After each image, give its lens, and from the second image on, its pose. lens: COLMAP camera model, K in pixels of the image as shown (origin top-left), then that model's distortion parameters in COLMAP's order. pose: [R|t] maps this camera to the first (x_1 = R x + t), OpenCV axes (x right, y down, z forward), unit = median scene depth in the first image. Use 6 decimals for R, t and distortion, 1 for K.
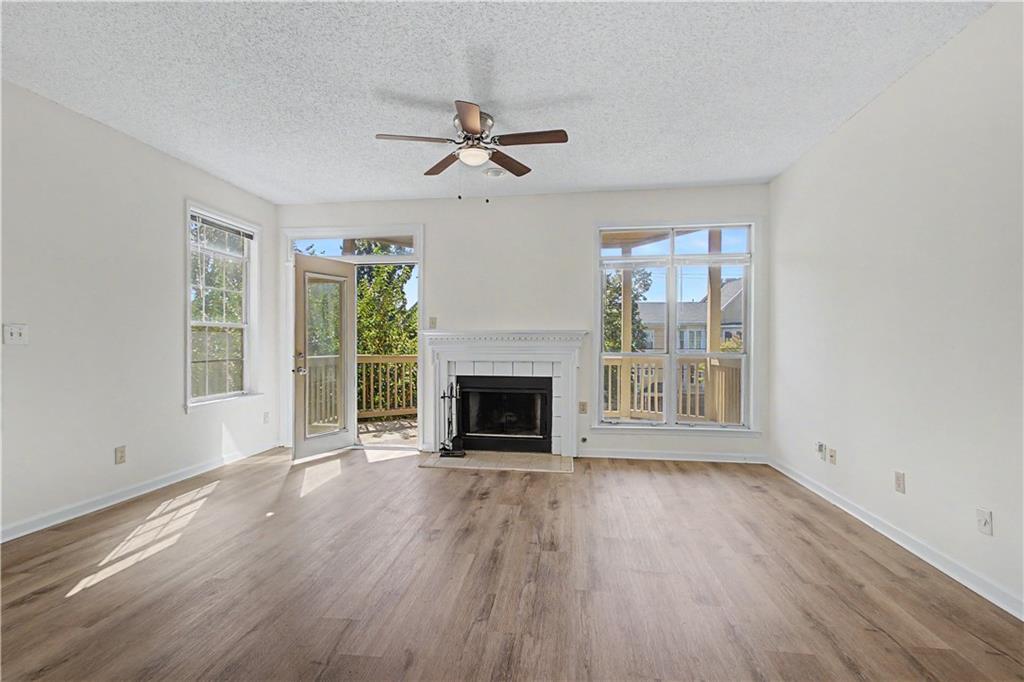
lens RADIAL K [[475.3, 0, 506.2], [0, 475.3, 344.9], [0, 0, 1]] dist [0.003128, -0.000112]
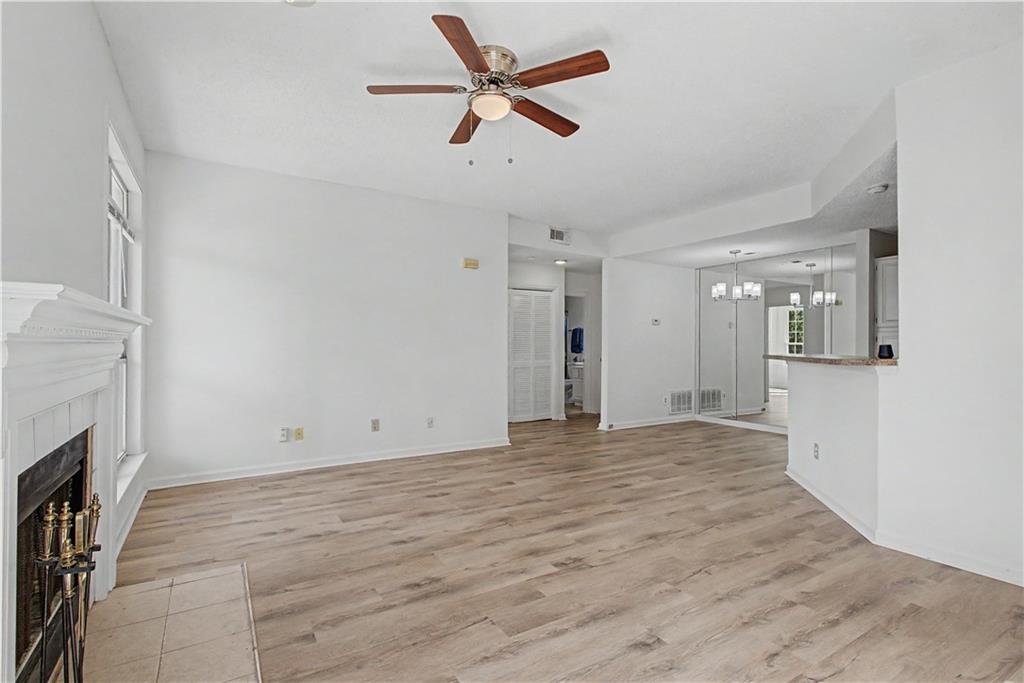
lens RADIAL K [[481.0, 0, 501.6], [0, 481.0, 339.5], [0, 0, 1]] dist [0.003673, 0.000481]
pose [[-0.622606, 0.004535, 0.782522, -0.508125], [-0.001355, 0.999975, -0.006873, -0.007166], [-0.782534, -0.005340, -0.622585, 1.074566]]
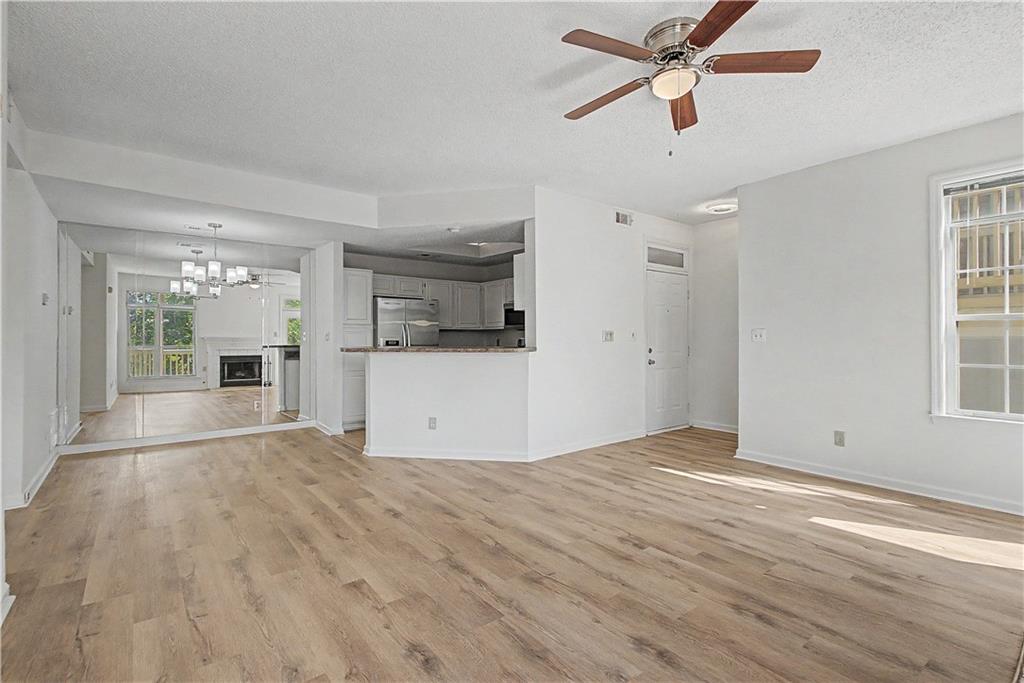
lens RADIAL K [[472.7, 0, 503.2], [0, 472.7, 339.0], [0, 0, 1]] dist [0.004544, 0.000398]
pose [[-0.703559, -0.001054, -0.710636, 0.454930], [-0.004311, 0.999987, 0.002785, -0.007214], [0.710623, 0.005023, -0.703555, 0.959728]]
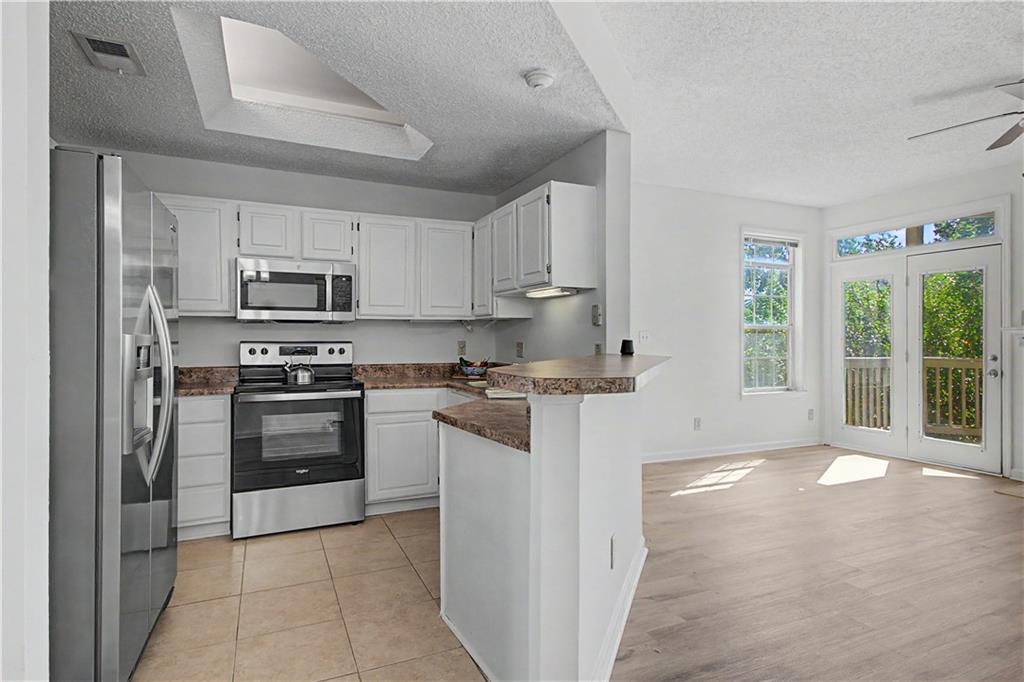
lens RADIAL K [[533.1, 0, 500.1], [0, 533.1, 339.6], [0, 0, 1]] dist [0.003995, 0.000263]
pose [[0.520225, -0.005320, -0.854012, 0.167207], [-0.003739, 0.999957, -0.008507, 0.000940], [0.854021, 0.007619, 0.520183, -0.228416]]
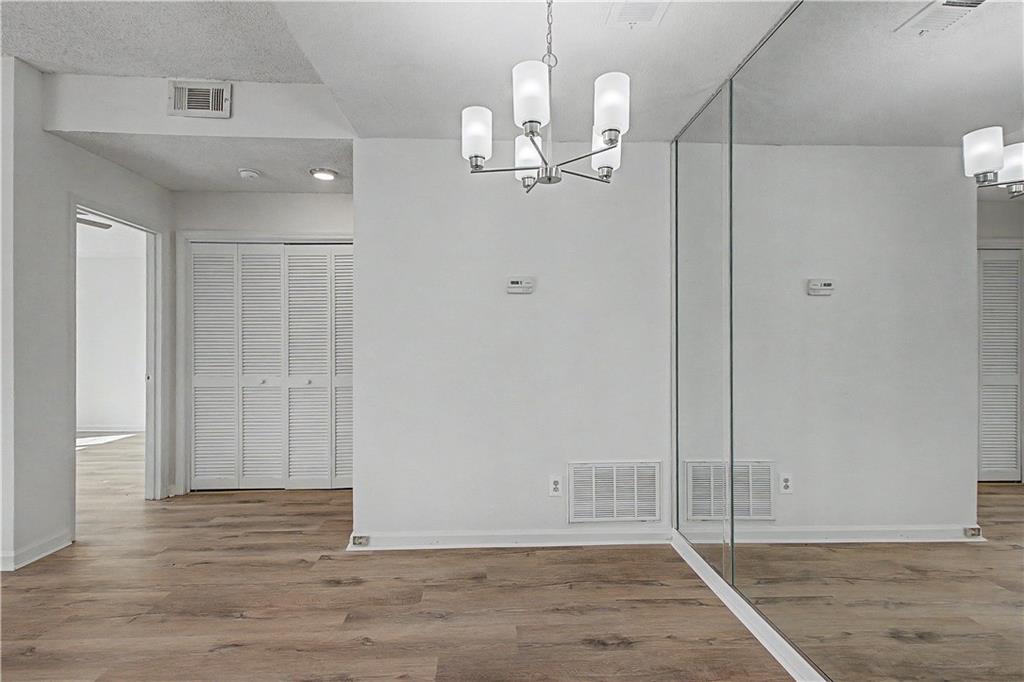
lens RADIAL K [[481.0, 0, 501.6], [0, 481.0, 339.0], [0, 0, 1]] dist [0.003673, 0.000481]
pose [[-0.176232, 0.007469, 0.984320, -0.194796], [0.008080, 0.999949, -0.006141, -0.003882], [-0.984316, 0.006871, -0.176283, -0.187857]]
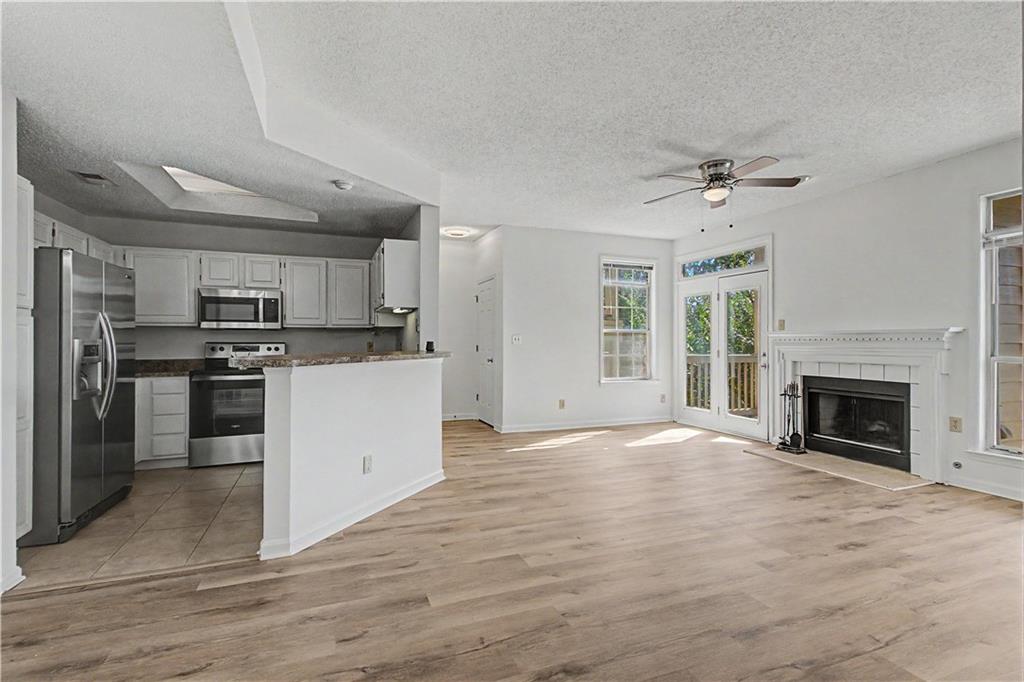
lens RADIAL K [[472.7, 0, 503.2], [0, 472.7, 338.5], [0, 0, 1]] dist [0.004544, 0.000398]
pose [[0.472698, -0.007485, -0.881193, 0.551555], [-0.004027, 0.999935, -0.010654, -0.001545], [0.881215, 0.008585, 0.472637, -0.056071]]
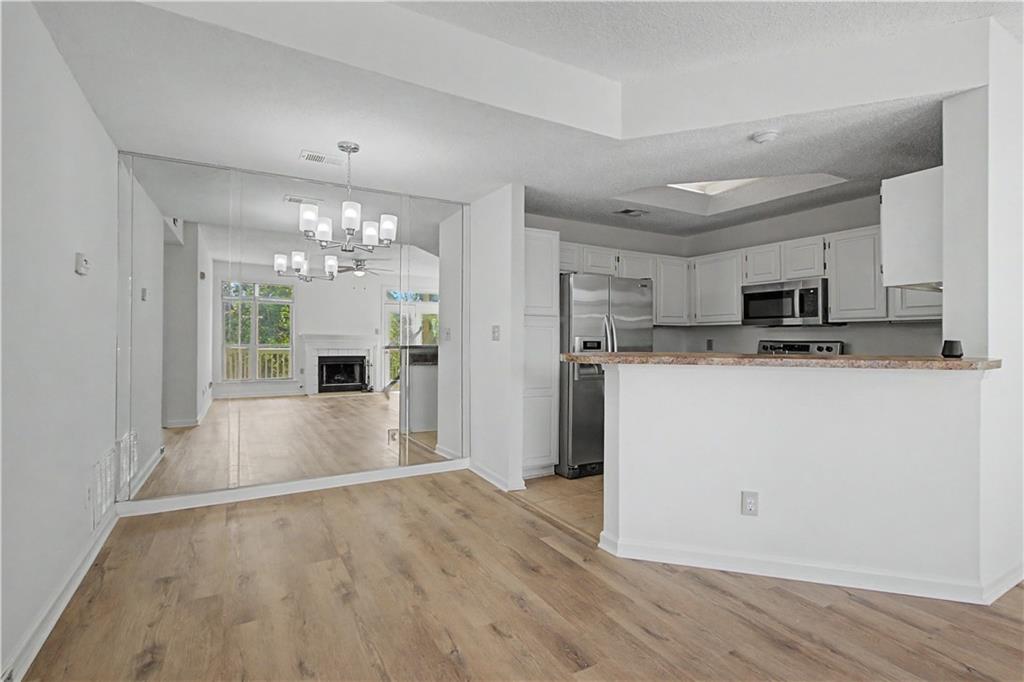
lens RADIAL K [[481.0, 0, 501.6], [0, 481.0, 339.0], [0, 0, 1]] dist [0.003673, 0.000481]
pose [[-0.801760, -0.005978, -0.597617, 0.372215], [-0.010827, 0.999931, 0.004522, -0.003803], [0.597549, 0.010096, -0.801769, 0.374746]]
